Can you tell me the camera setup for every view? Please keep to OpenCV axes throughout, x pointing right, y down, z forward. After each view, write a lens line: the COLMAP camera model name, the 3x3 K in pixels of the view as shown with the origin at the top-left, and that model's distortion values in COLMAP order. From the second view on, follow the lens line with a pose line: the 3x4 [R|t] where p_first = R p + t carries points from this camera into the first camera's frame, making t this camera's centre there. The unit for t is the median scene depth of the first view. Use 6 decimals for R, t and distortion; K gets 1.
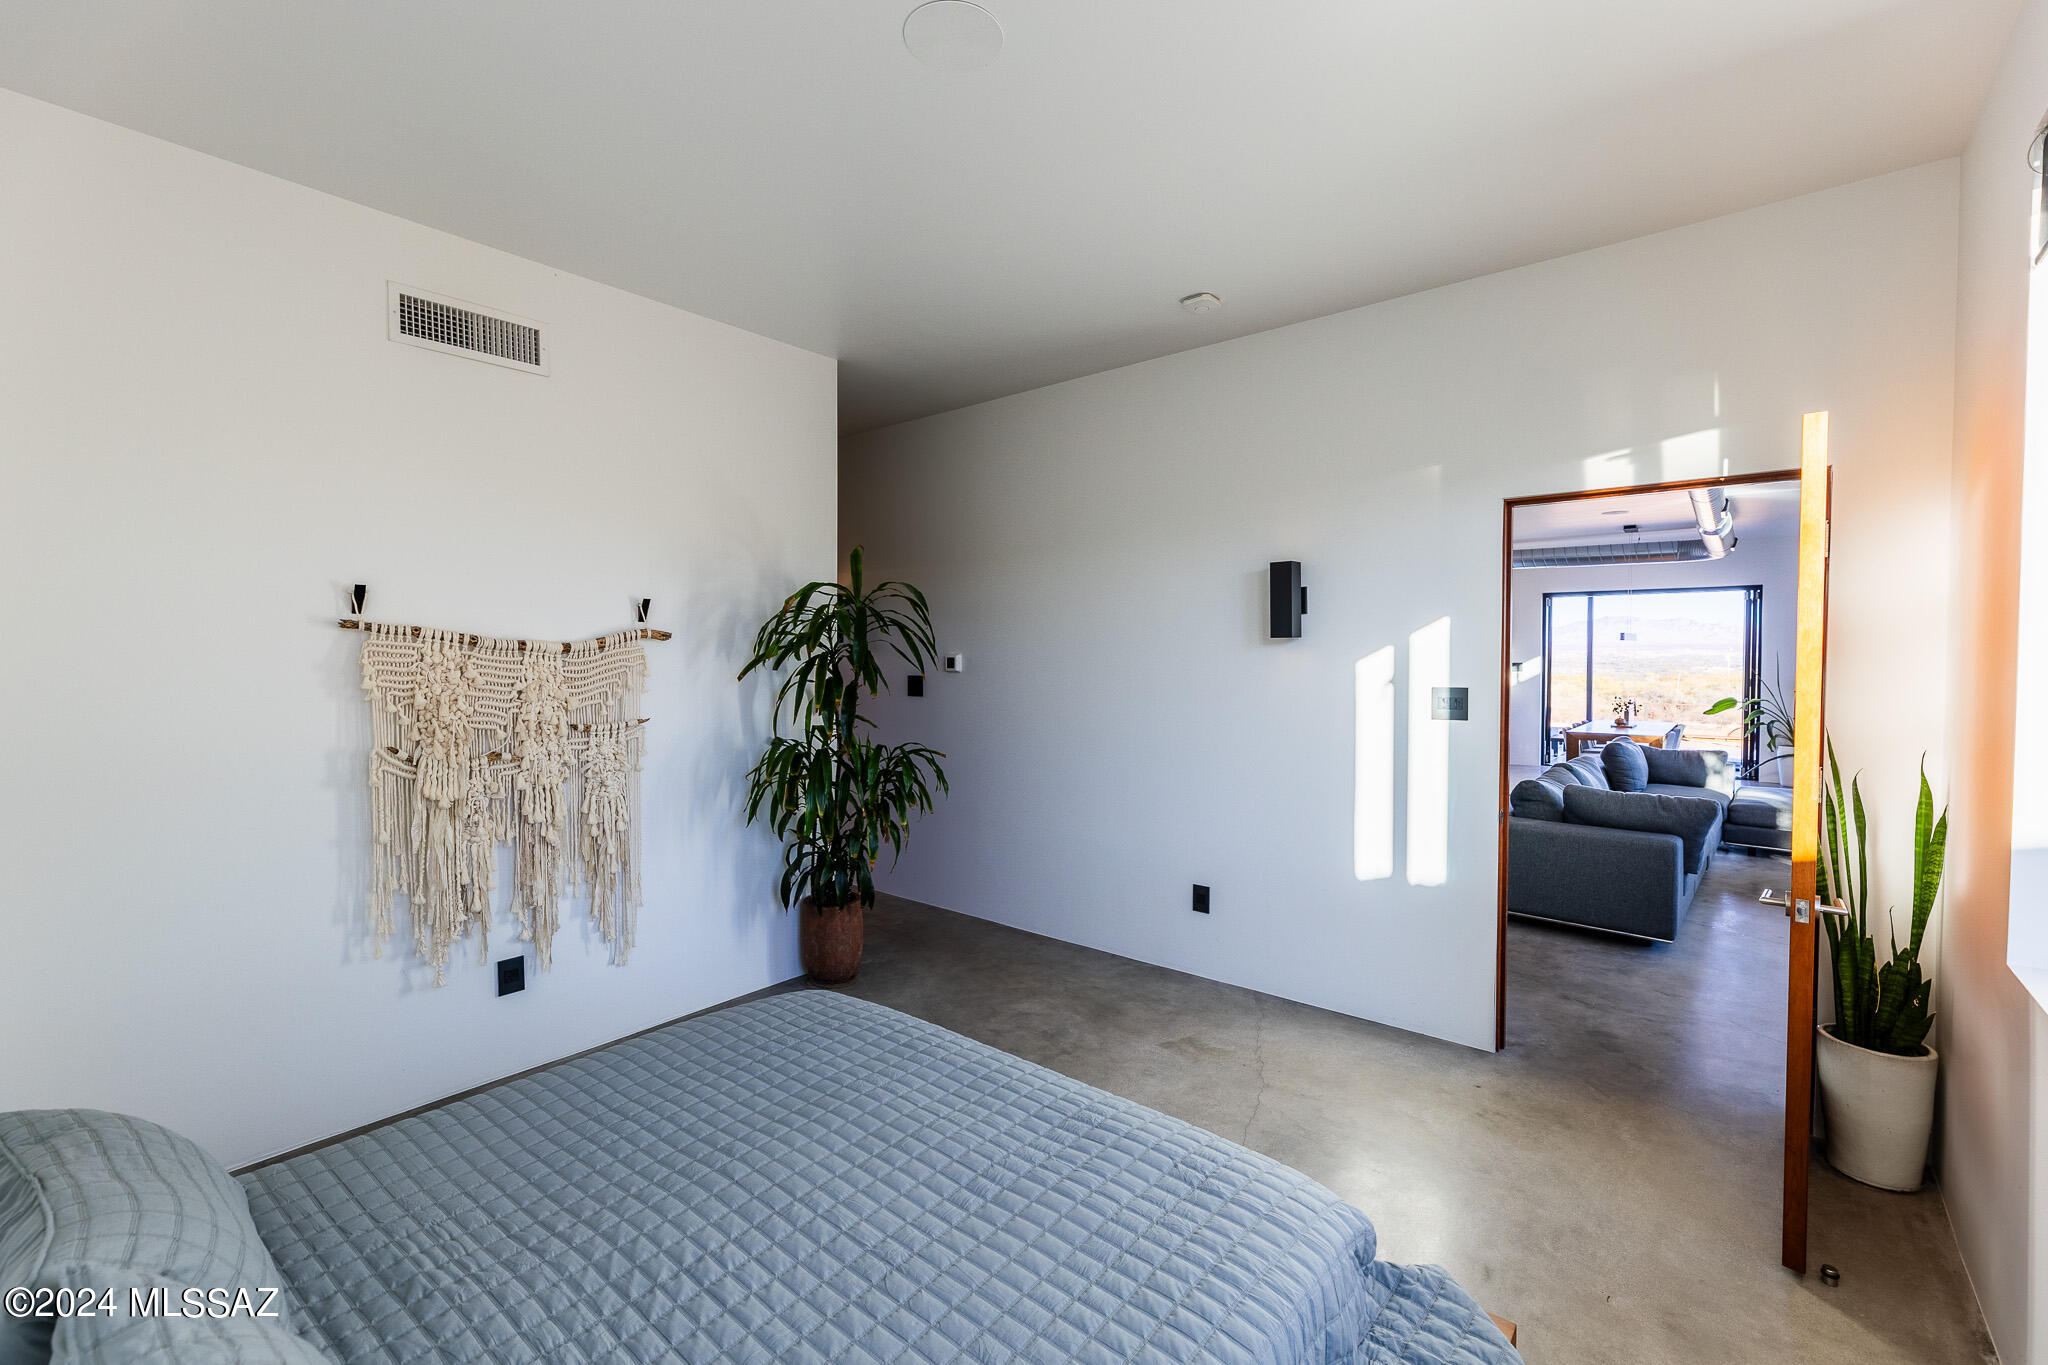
lens RADIAL K [[838.0, 0, 1035.2], [0, 838.0, 678.1], [0, 0, 1]] dist [0.003227, -0.000686]
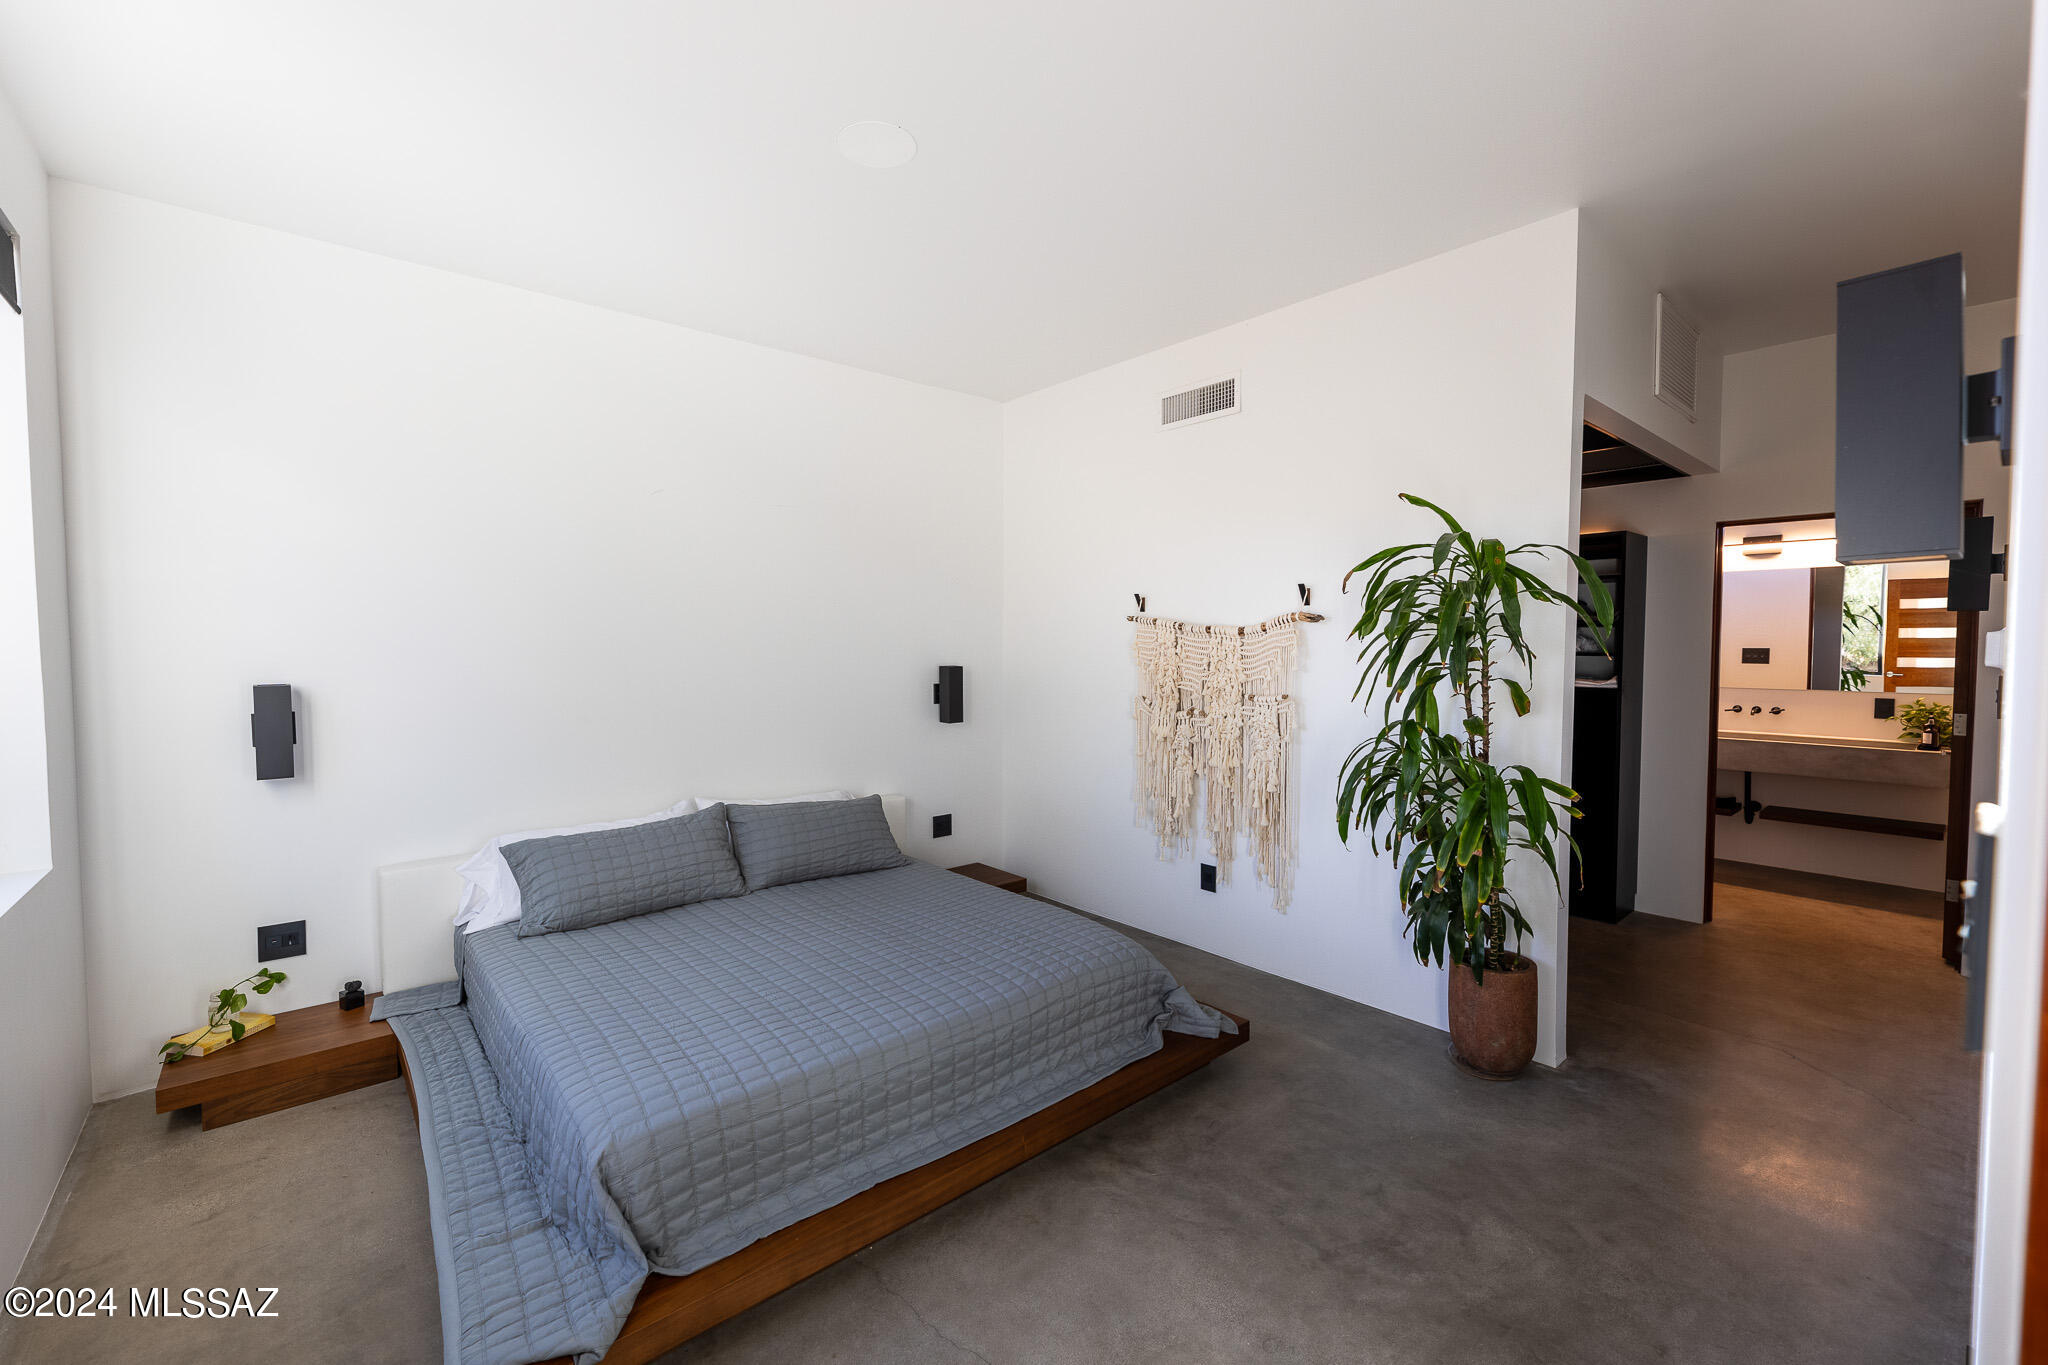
lens RADIAL K [[838.0, 0, 1037.4], [0, 838.0, 673.5], [0, 0, 1]] dist [0.003227, -0.000686]
pose [[-0.128830, 0.038111, -0.990934, 0.693042], [-0.031297, 0.998607, 0.042475, -0.016569], [0.991173, 0.036485, -0.127458, 0.862900]]
